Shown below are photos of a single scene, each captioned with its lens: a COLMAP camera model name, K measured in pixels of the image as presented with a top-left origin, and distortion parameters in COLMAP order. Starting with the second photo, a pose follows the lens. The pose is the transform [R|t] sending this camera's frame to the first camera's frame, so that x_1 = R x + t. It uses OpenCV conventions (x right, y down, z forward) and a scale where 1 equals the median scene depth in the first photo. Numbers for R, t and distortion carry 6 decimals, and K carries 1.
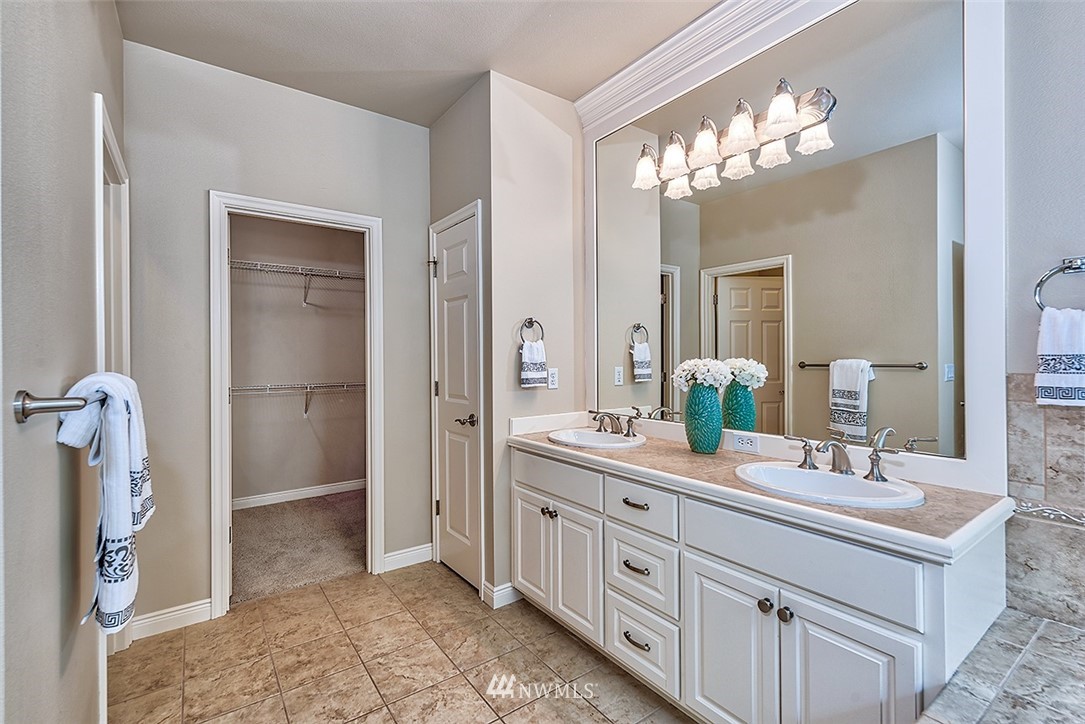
lens RADIAL K [[482.1, 0, 542.6], [0, 482.1, 360.0], [0, 0, 1]] dist [-0.000146, -0.000018]
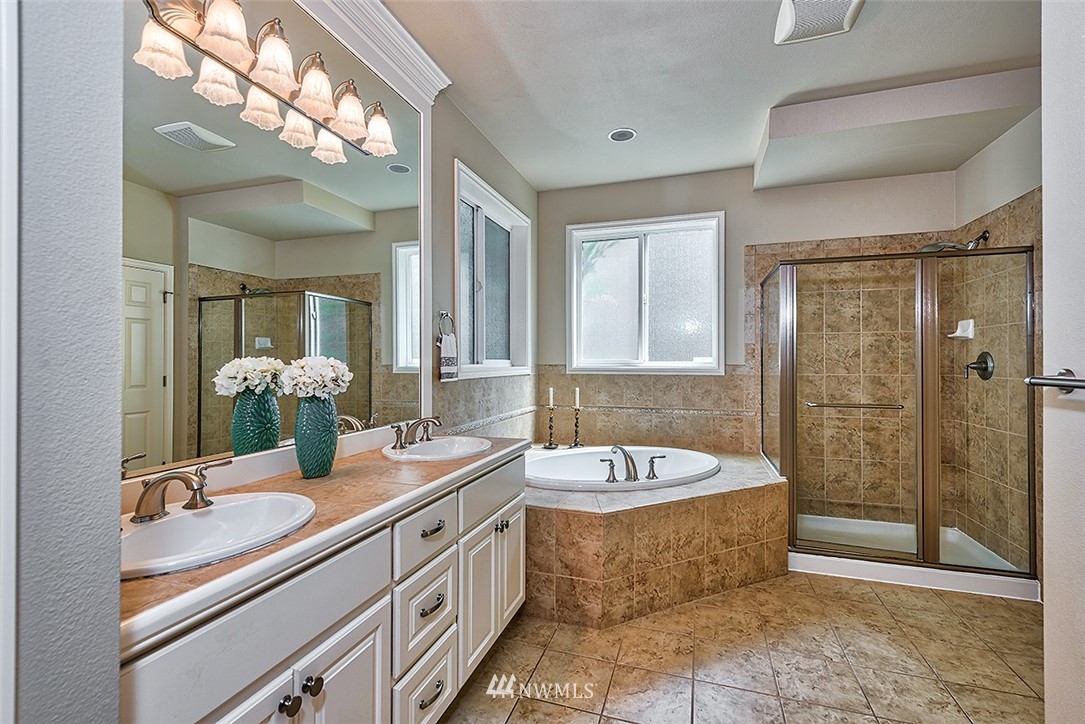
lens RADIAL K [[482.1, 0, 540.2], [0, 482.1, 362.3], [0, 0, 1]] dist [-0.000146, -0.000018]
pose [[-0.587677, 0.002625, 0.809091, -0.563174], [0.000556, 0.999996, -0.002841, 0.011895], [-0.809095, -0.001219, -0.587676, 1.272140]]
